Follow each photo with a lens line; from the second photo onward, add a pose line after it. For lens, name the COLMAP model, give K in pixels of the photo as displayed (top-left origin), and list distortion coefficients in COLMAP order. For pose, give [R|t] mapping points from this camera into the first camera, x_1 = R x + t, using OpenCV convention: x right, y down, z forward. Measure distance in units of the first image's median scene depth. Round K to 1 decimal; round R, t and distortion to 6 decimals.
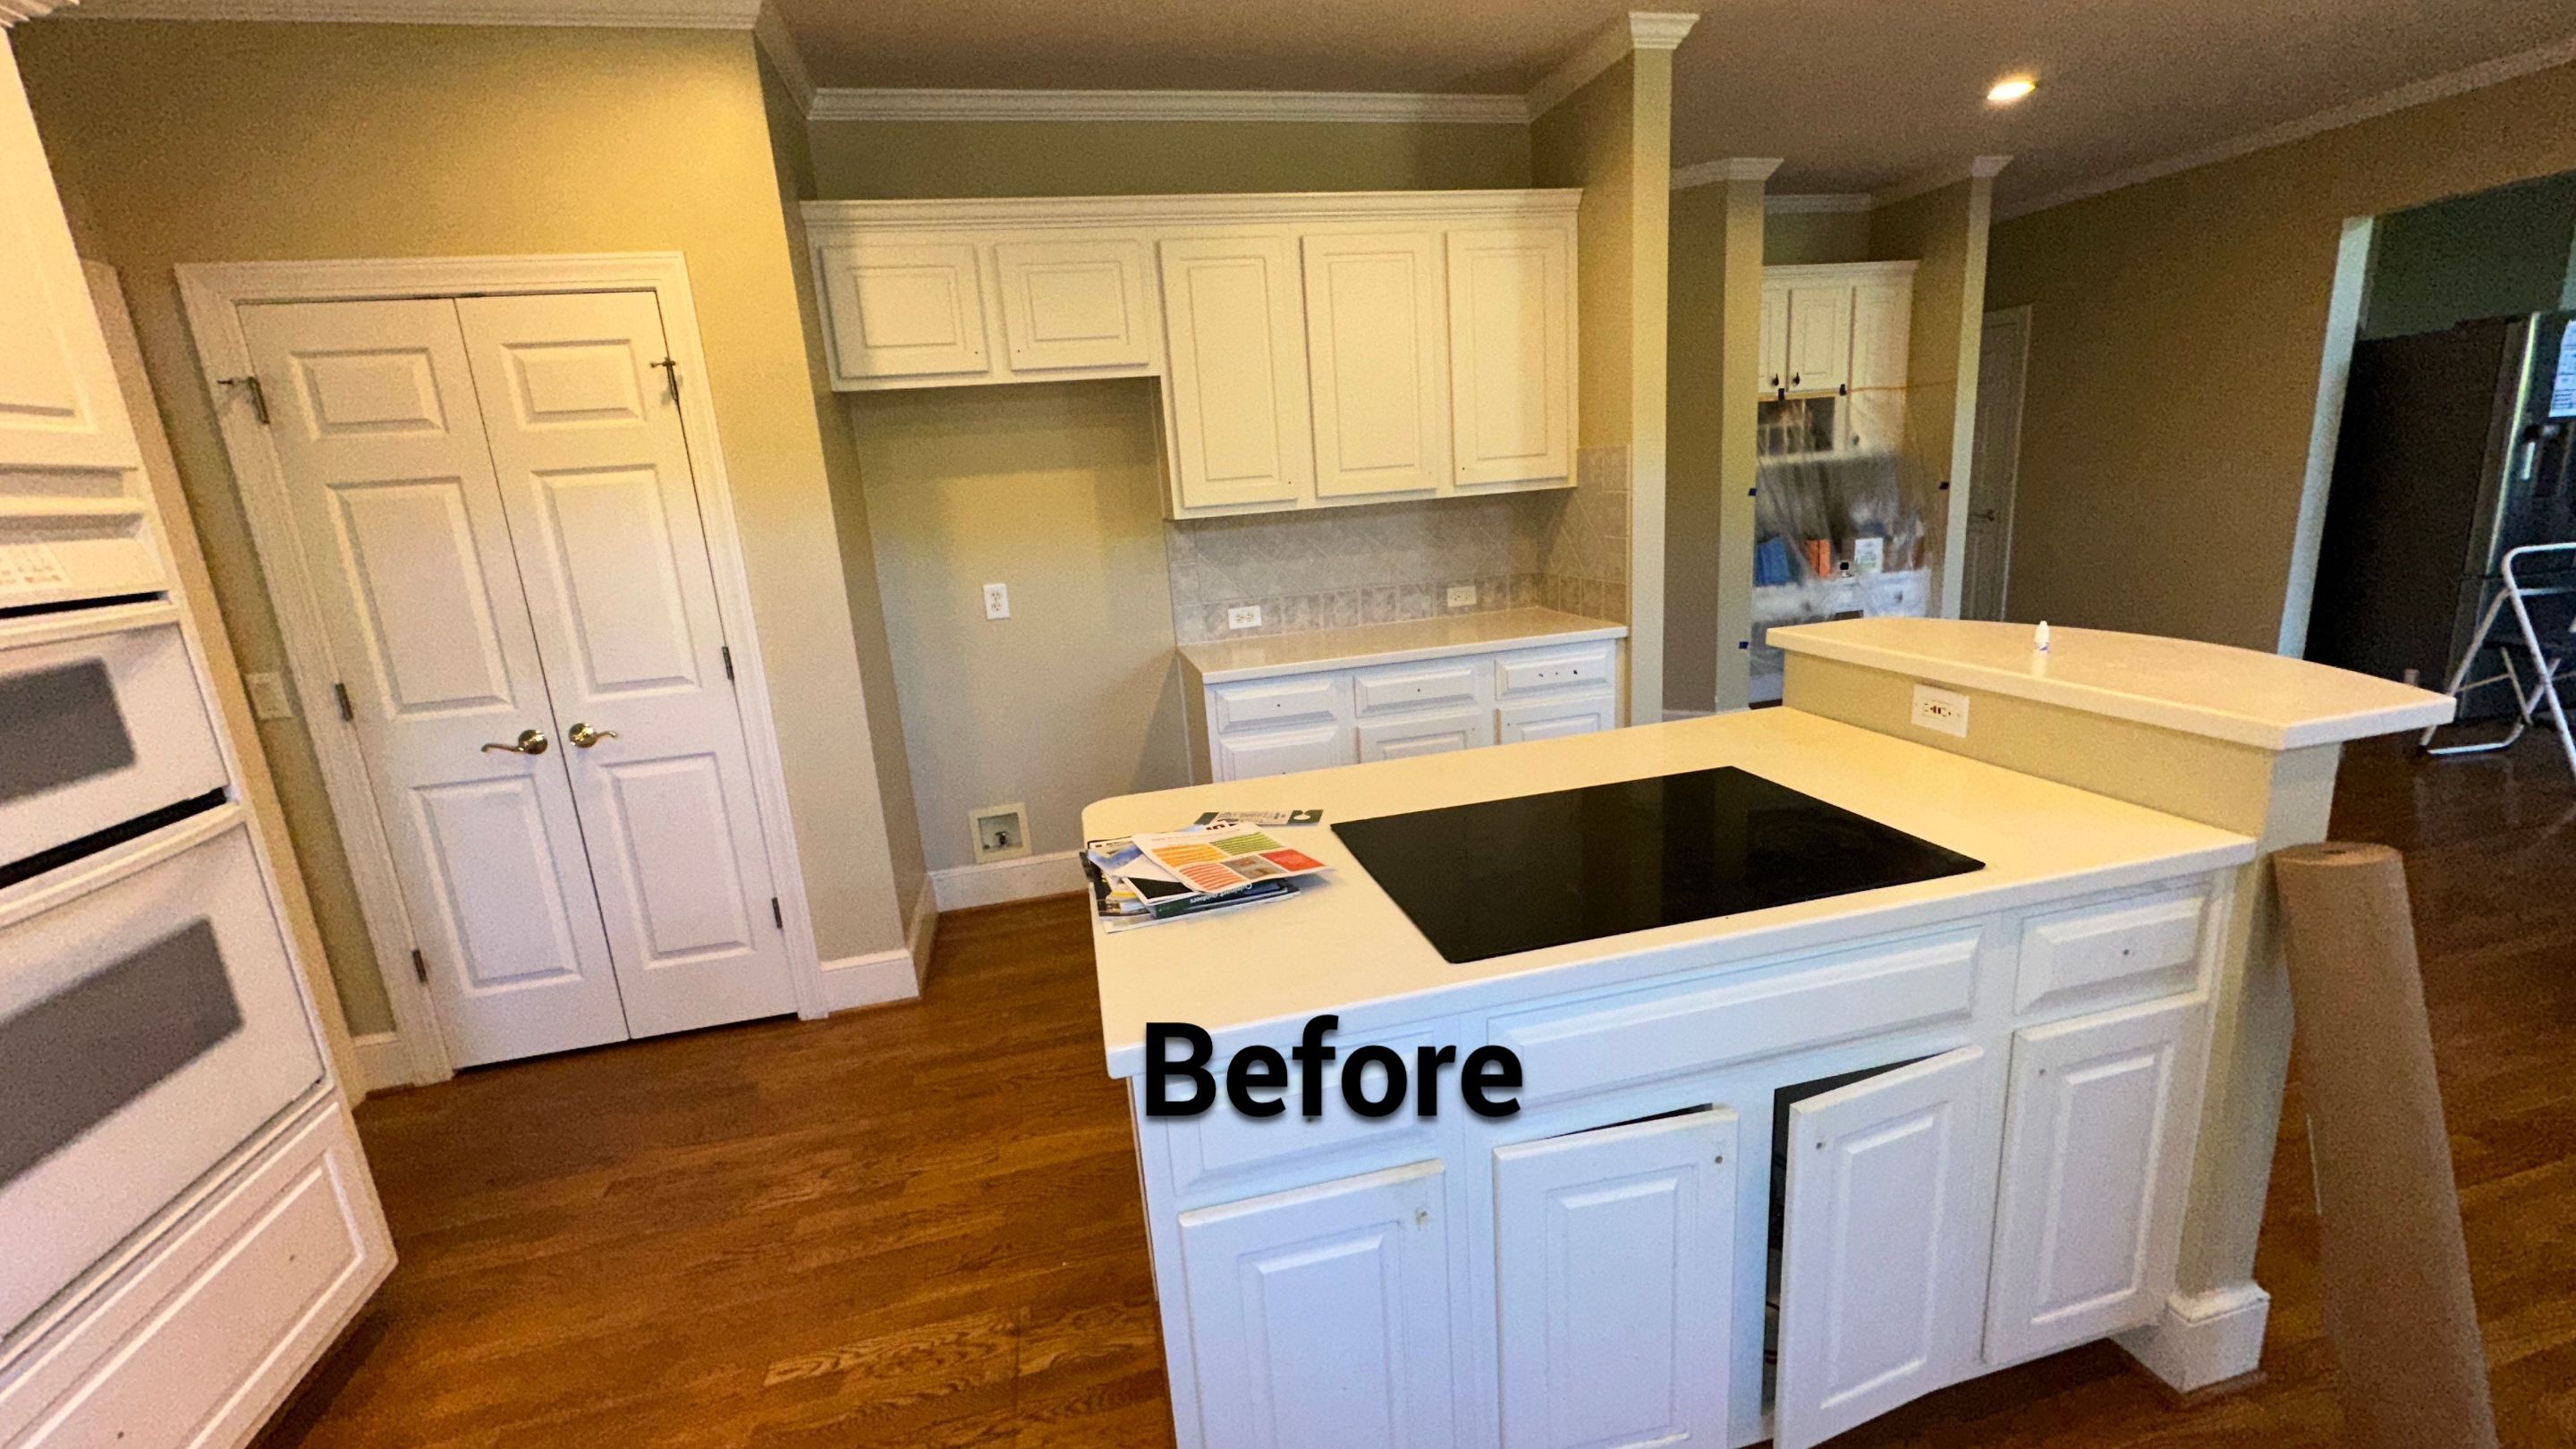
lens RADIAL K [[1026.1, 0, 1286.1], [0, 1026.1, 718.8], [0, 0, 1]] dist [-0.000977, -0.000148]
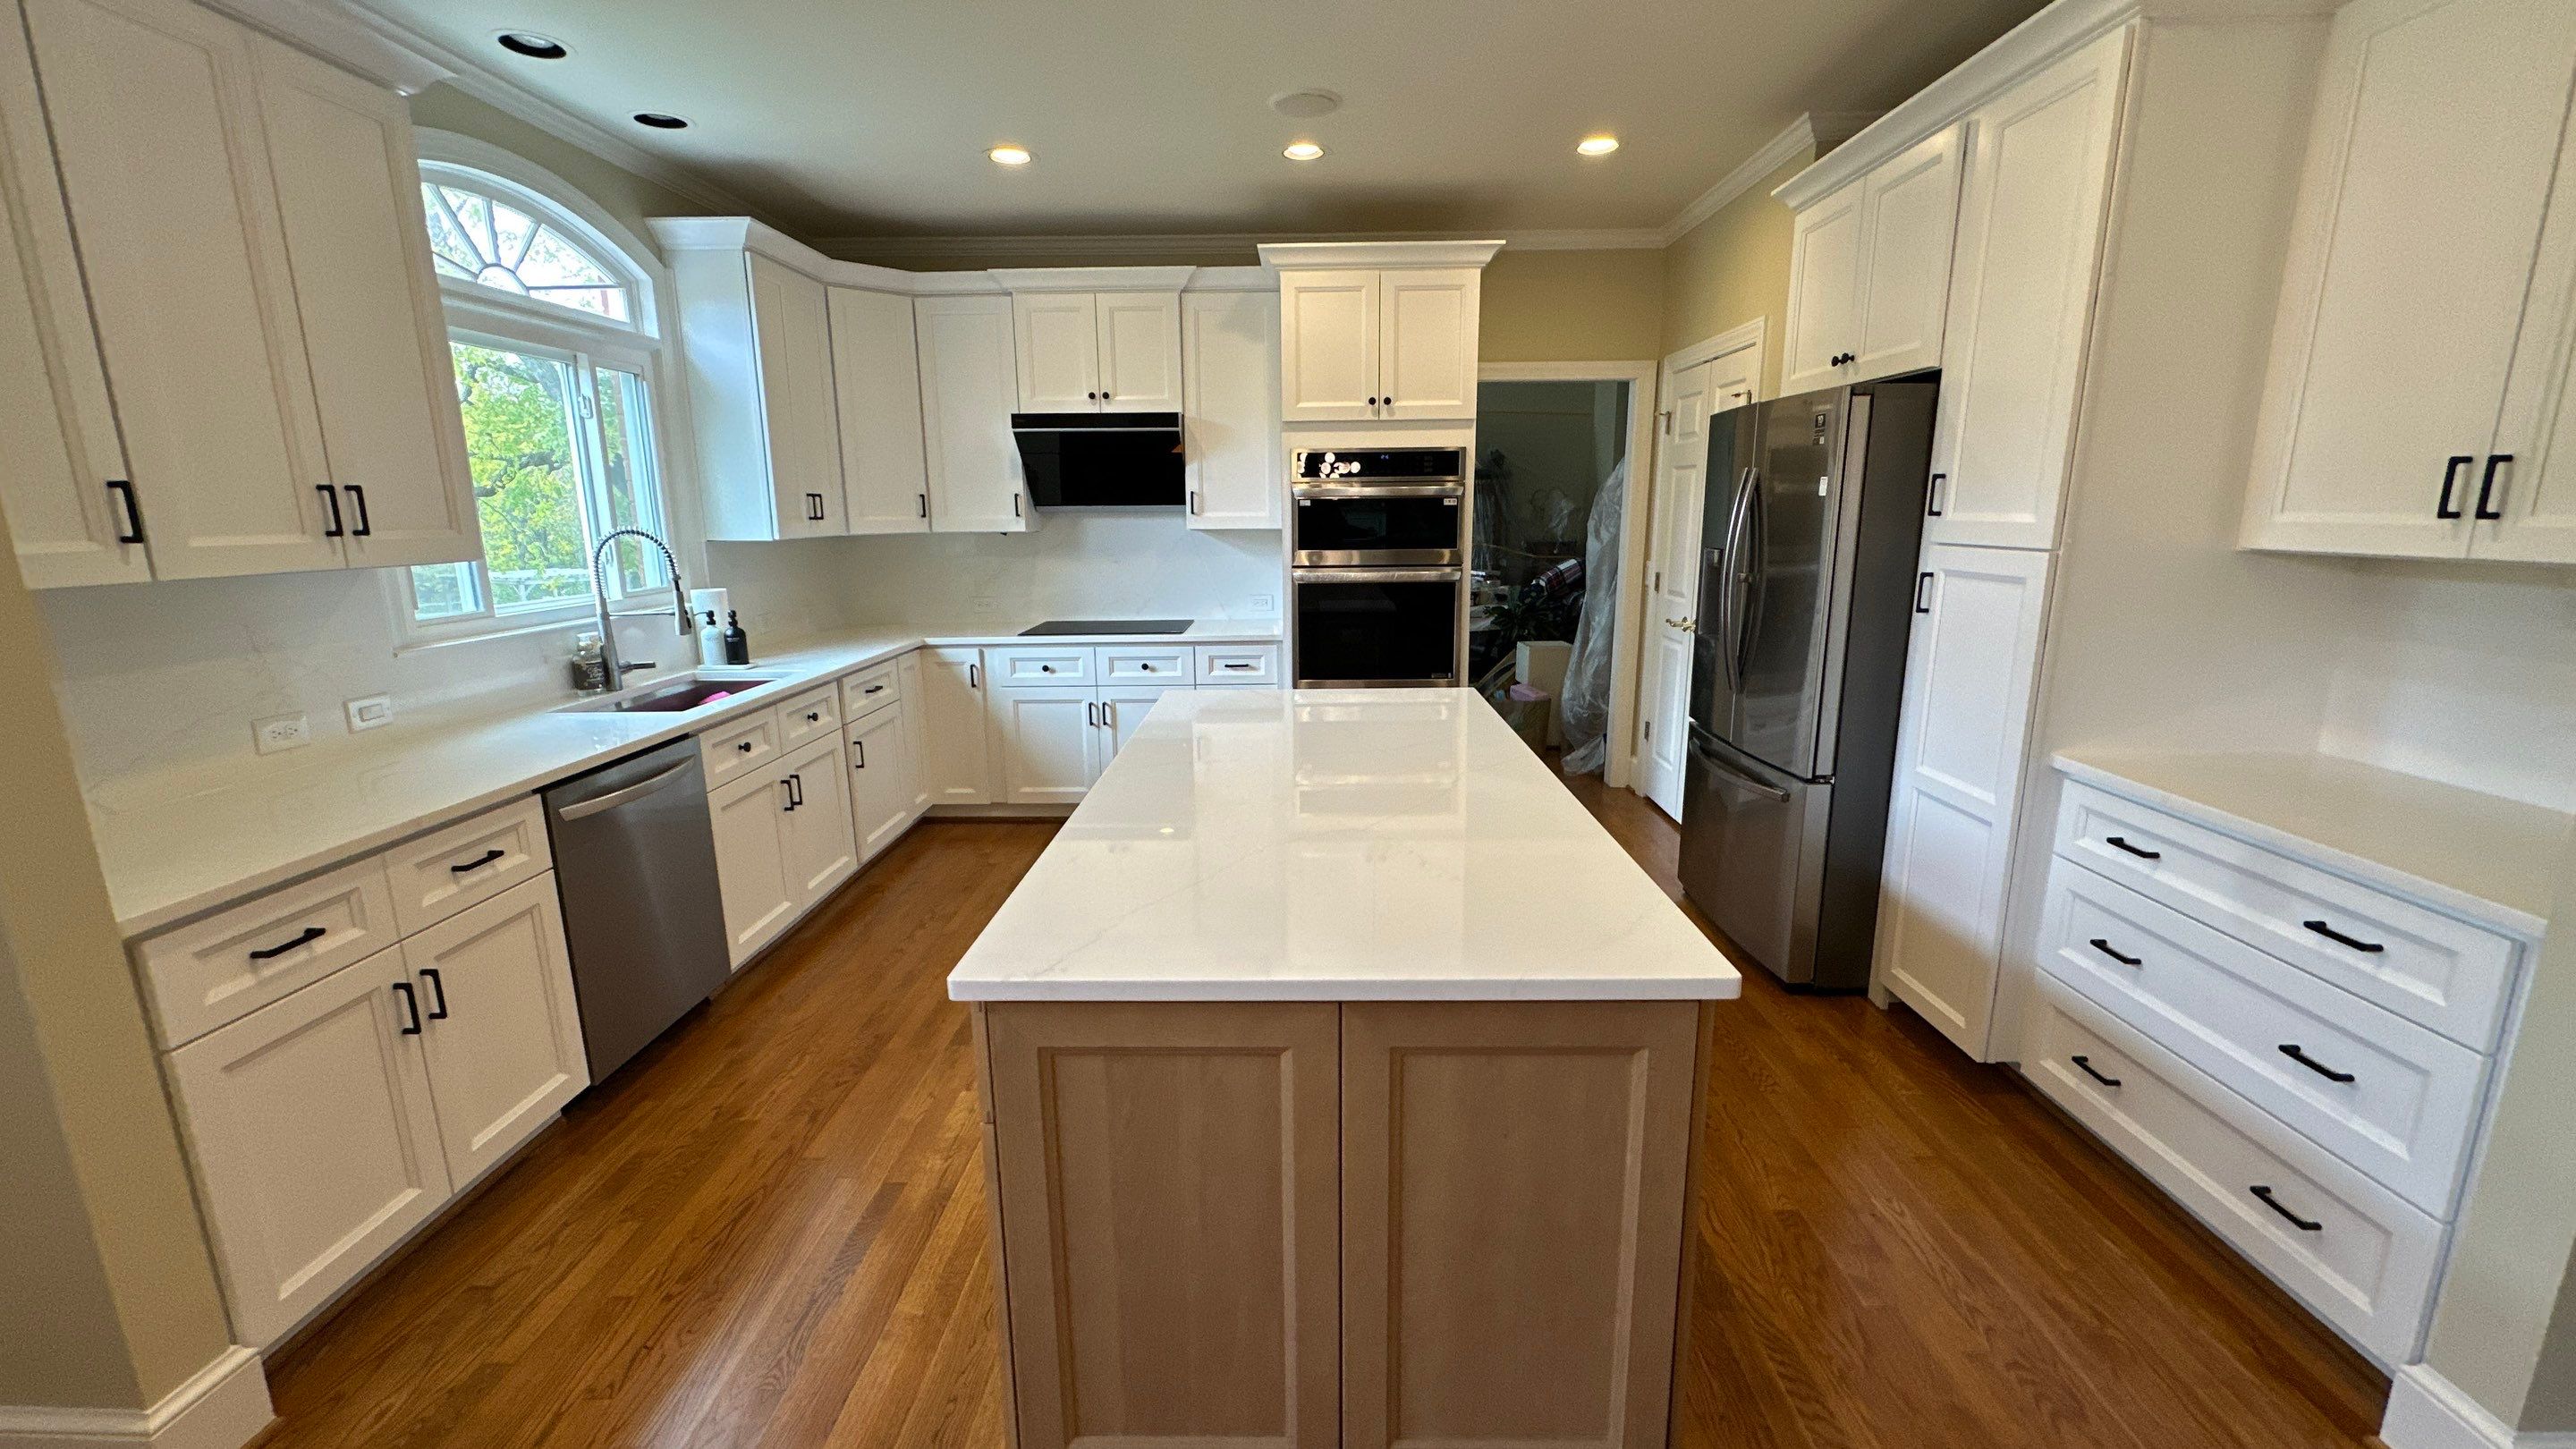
lens RADIAL K [[1026.1, 0, 1286.1], [0, 1026.1, 718.8], [0, 0, 1]] dist [-0.000977, -0.000148]
pose [[-0.251955, 0.270694, -0.929109, 0.892826], [-0.193772, 0.926528, 0.322488, -0.215732], [0.948141, 0.261288, -0.180990, 0.629180]]
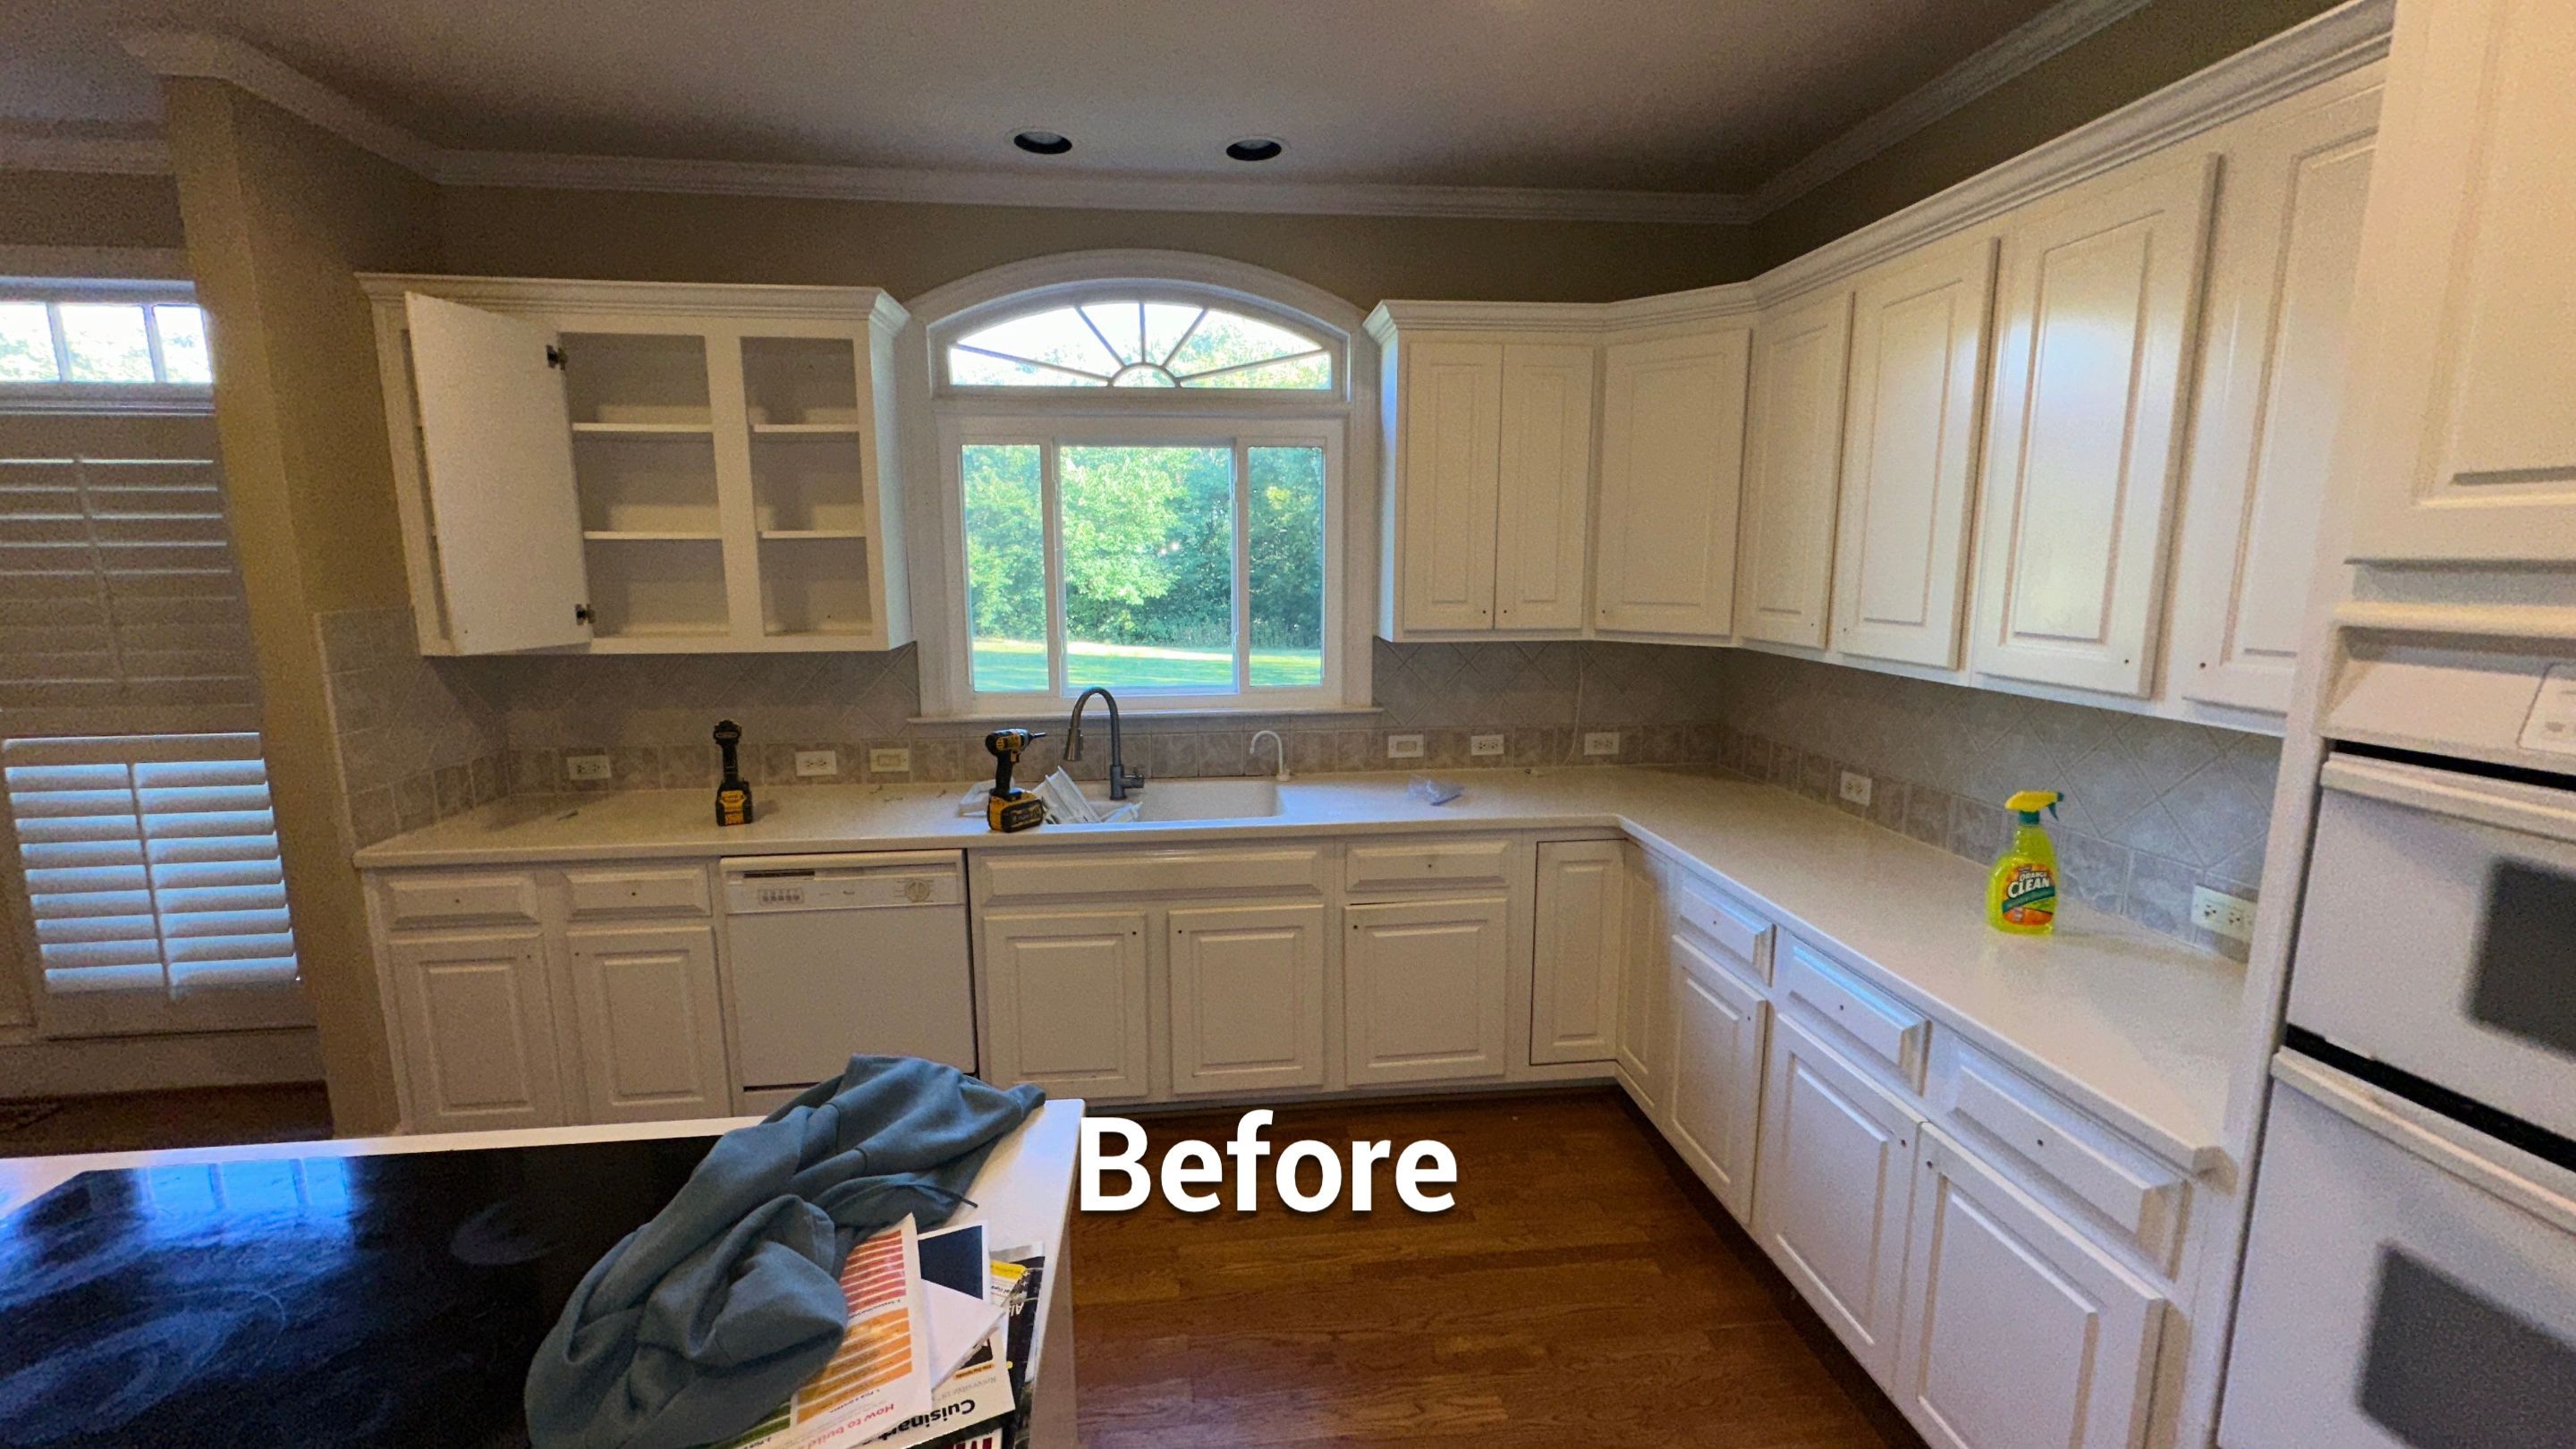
lens RADIAL K [[1026.1, 0, 1286.1], [0, 1026.1, 718.8], [0, 0, 1]] dist [-0.000977, -0.000148]
pose [[-0.989357, 0.053367, 0.135370, -0.210977], [0.100358, 0.923898, 0.369243, -0.190062], [-0.105363, 0.378899, -0.919421, 0.666944]]
